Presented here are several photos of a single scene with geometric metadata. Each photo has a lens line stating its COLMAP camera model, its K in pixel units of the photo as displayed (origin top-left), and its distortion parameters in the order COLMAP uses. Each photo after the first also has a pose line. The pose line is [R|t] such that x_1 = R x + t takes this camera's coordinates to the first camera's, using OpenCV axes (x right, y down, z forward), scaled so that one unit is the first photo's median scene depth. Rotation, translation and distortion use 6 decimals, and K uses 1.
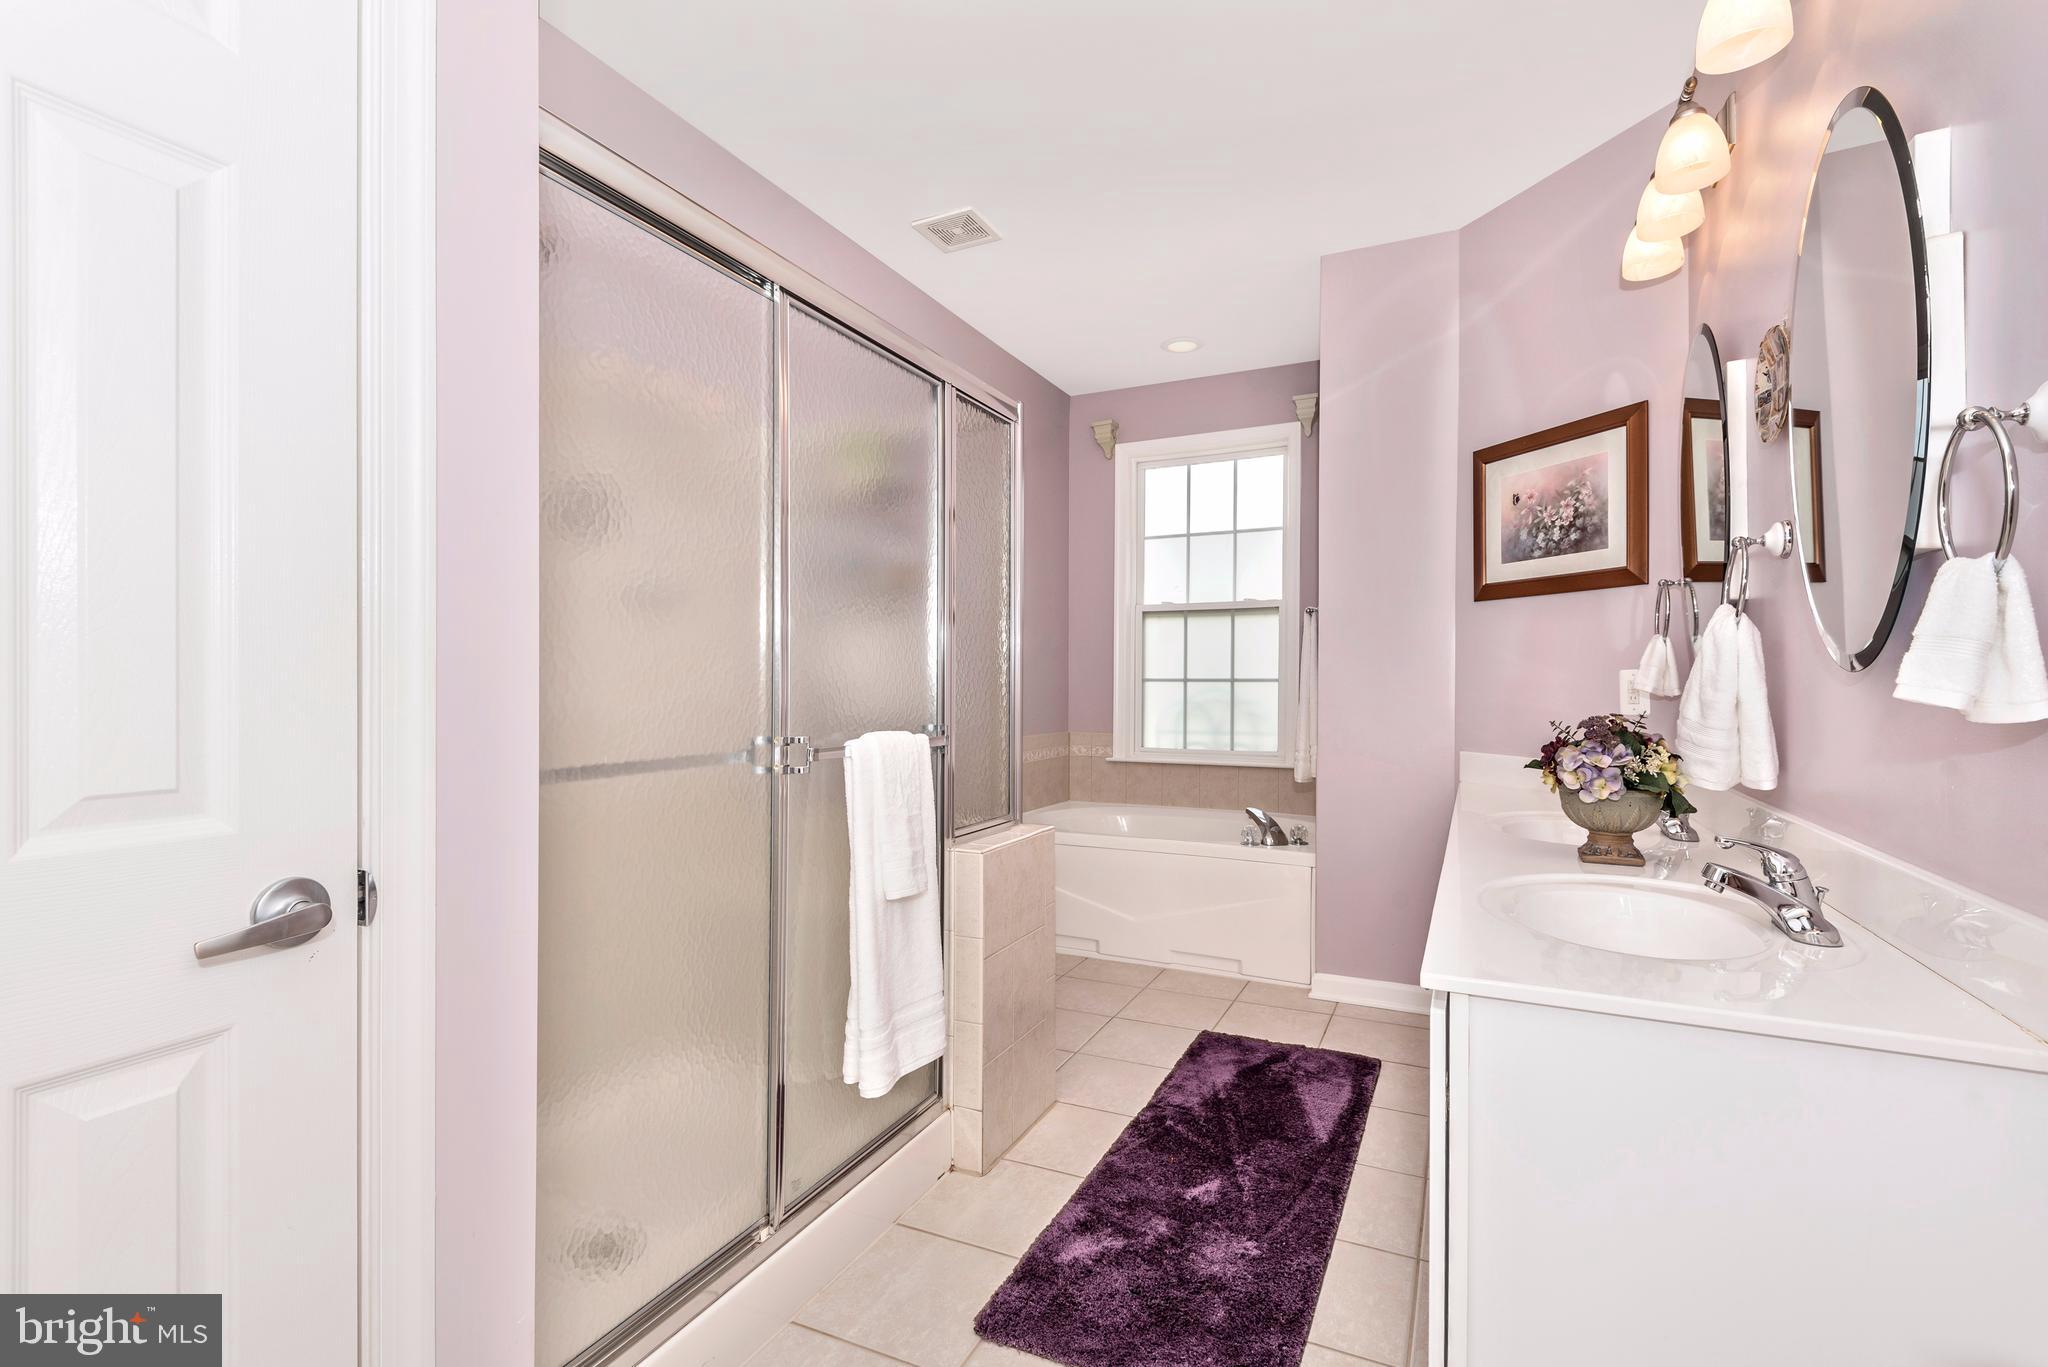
lens RADIAL K [[932.1, 0, 1028.7], [0, 932.1, 682.4], [0, 0, 1]] dist [0.015809, -0.007293]
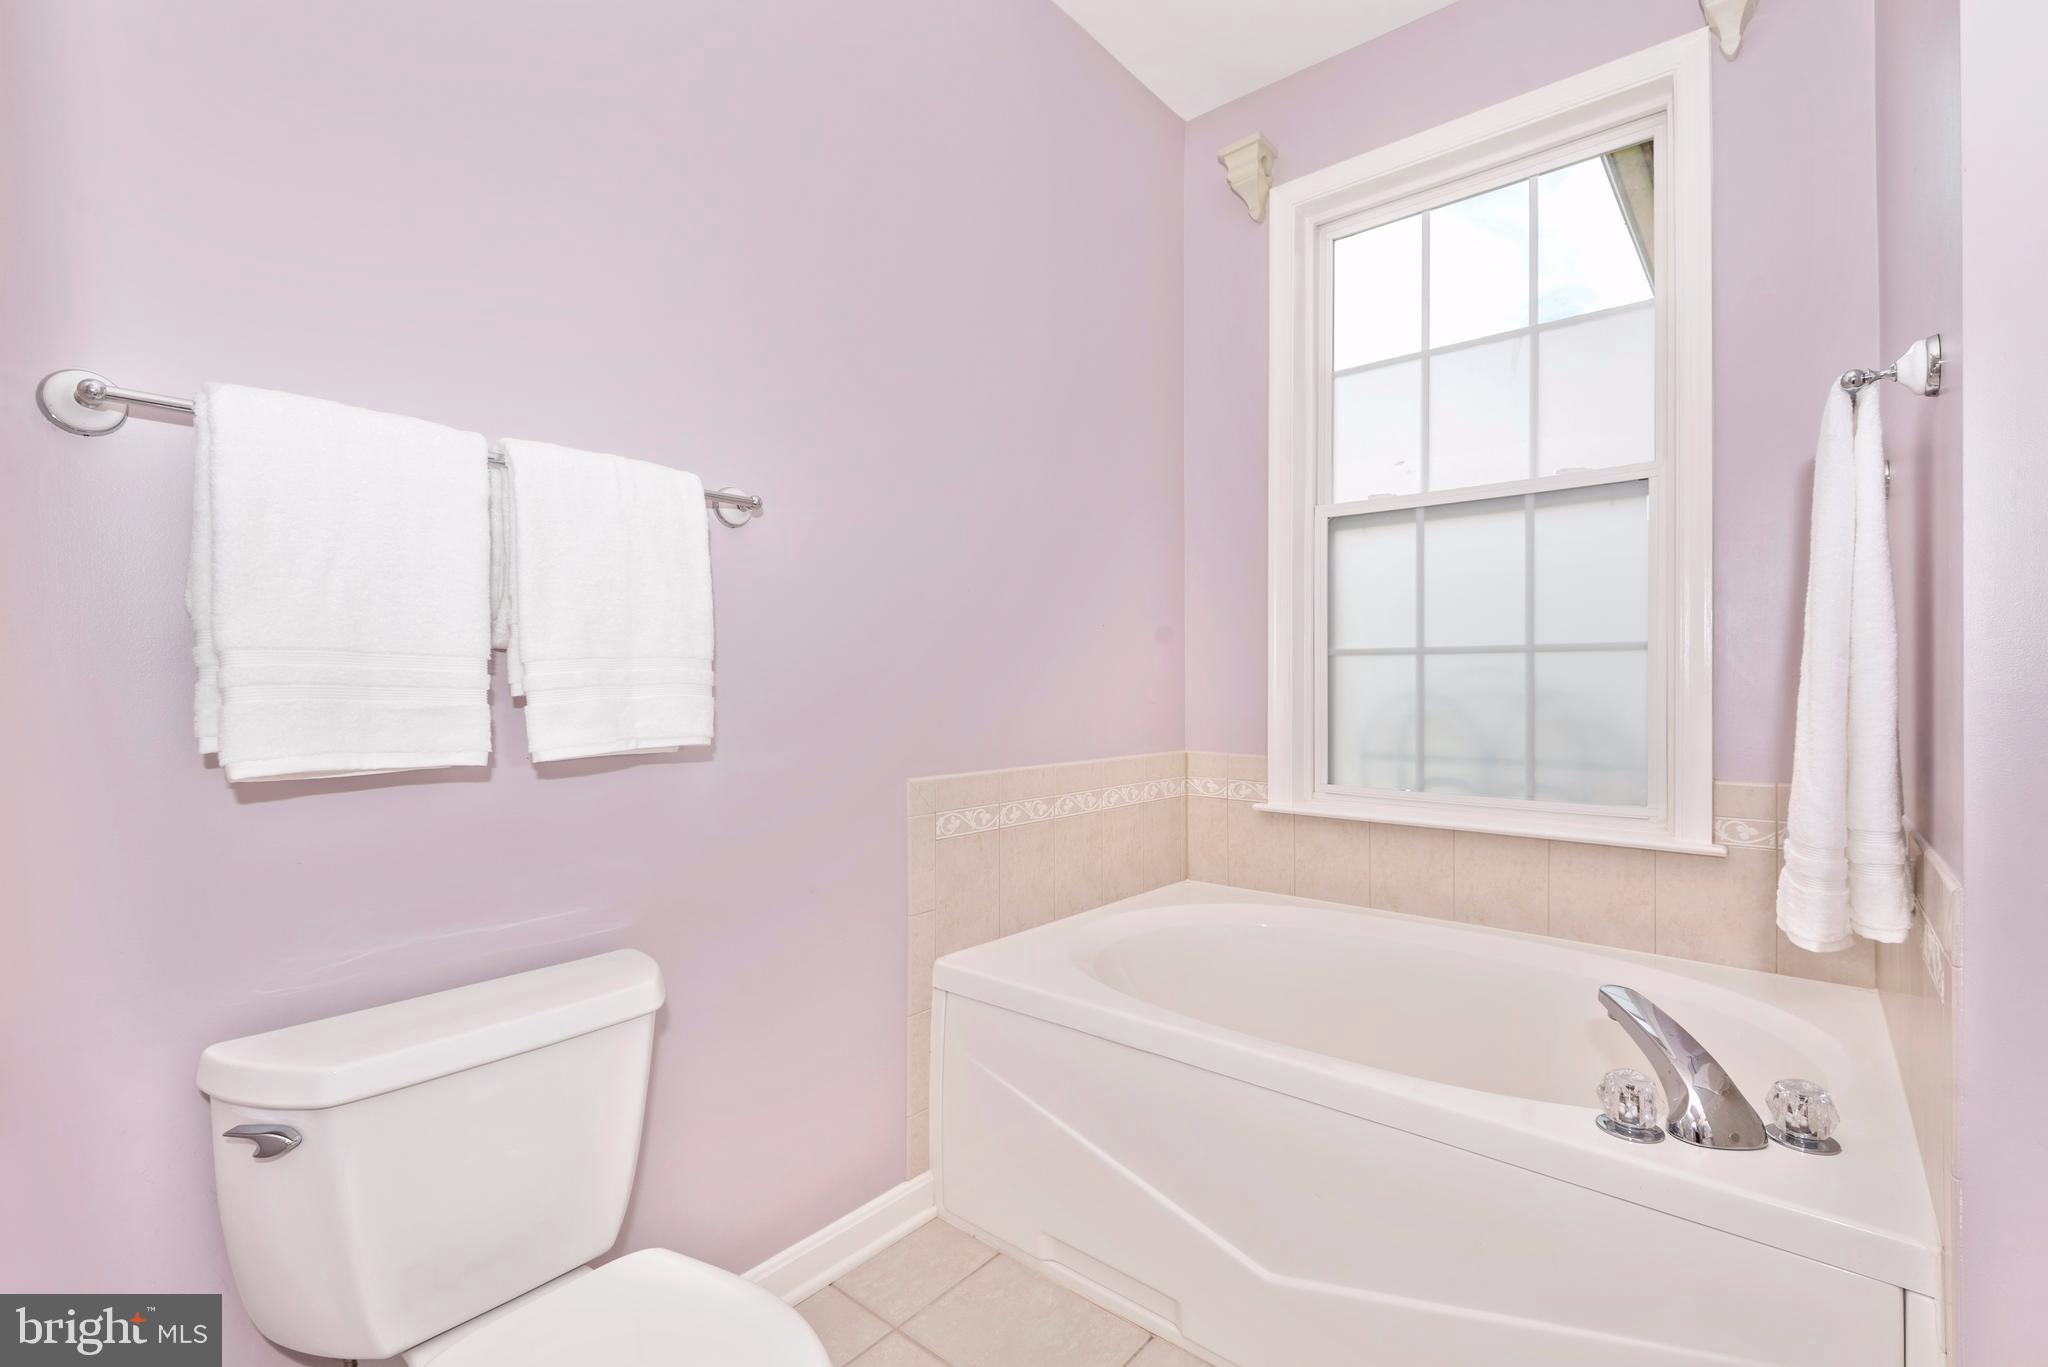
lens RADIAL K [[932.1, 0, 1015.6], [0, 932.1, 677.6], [0, 0, 1]] dist [0.015809, -0.007293]
pose [[0.967857, -0.006114, -0.251428, 0.085326], [0.004316, 0.999961, -0.007705, 0.014765], [0.251465, 0.006372, 0.967845, 0.471636]]
